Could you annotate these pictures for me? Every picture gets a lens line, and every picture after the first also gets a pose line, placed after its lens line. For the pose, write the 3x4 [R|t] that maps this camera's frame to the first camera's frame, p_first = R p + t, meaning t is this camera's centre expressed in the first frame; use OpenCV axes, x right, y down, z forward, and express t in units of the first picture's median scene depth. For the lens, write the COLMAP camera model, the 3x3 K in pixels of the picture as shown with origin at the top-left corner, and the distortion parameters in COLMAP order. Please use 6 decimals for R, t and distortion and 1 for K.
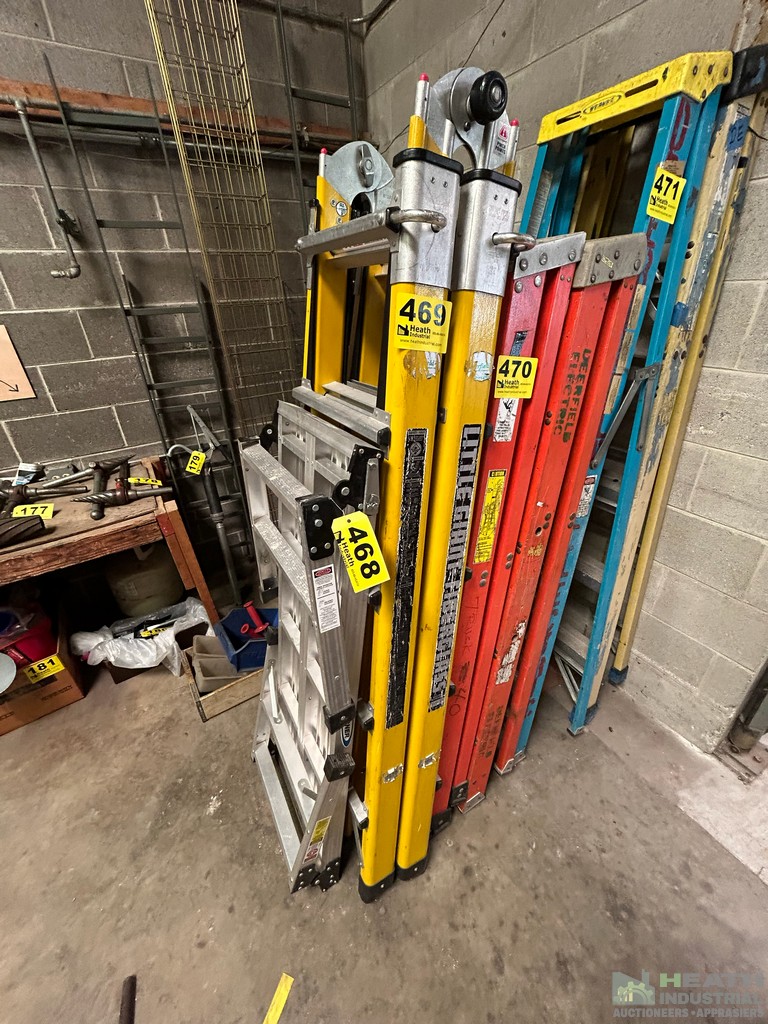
lens RADIAL K [[411.0, 0, 385.0], [0, 411.0, 512.0], [0, 0, 1]] dist [0.000143, -0.000495]
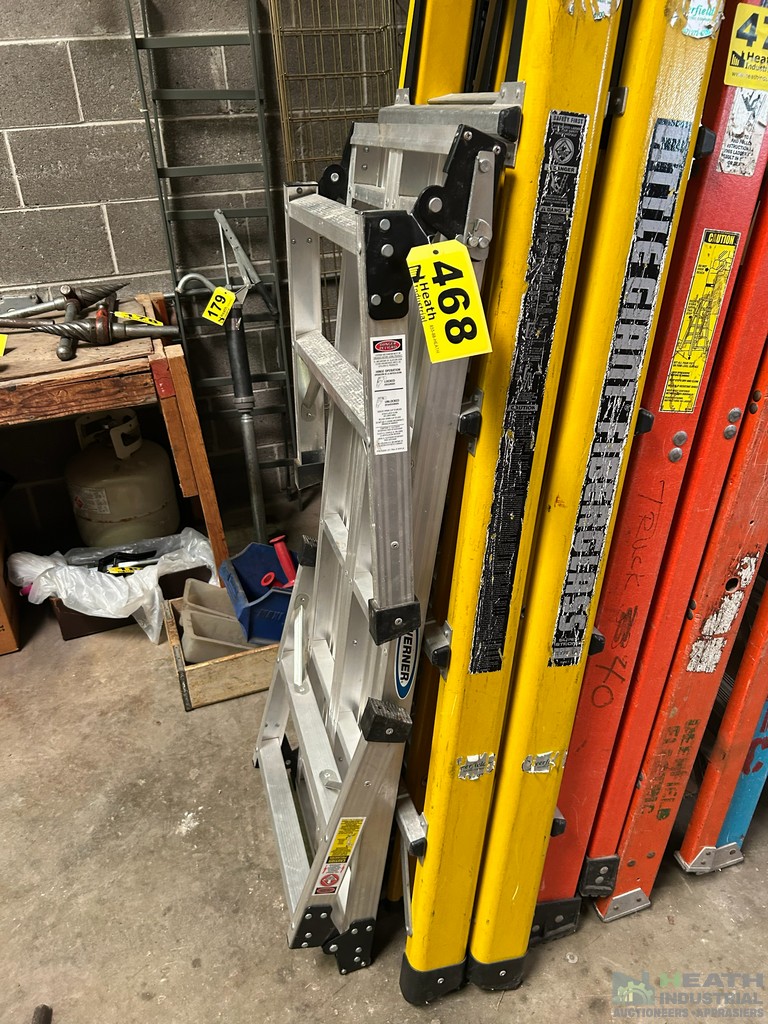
lens RADIAL K [[773.0, 0, 377.6], [0, 773.0, 507.8], [0, 0, 1]] dist [0.038493, -0.047859]
pose [[0.970545, 0.107855, -0.215431, 0.064569], [-0.106160, 0.994159, 0.019460, 0.209314], [0.216271, 0.003983, 0.976325, -0.084500]]
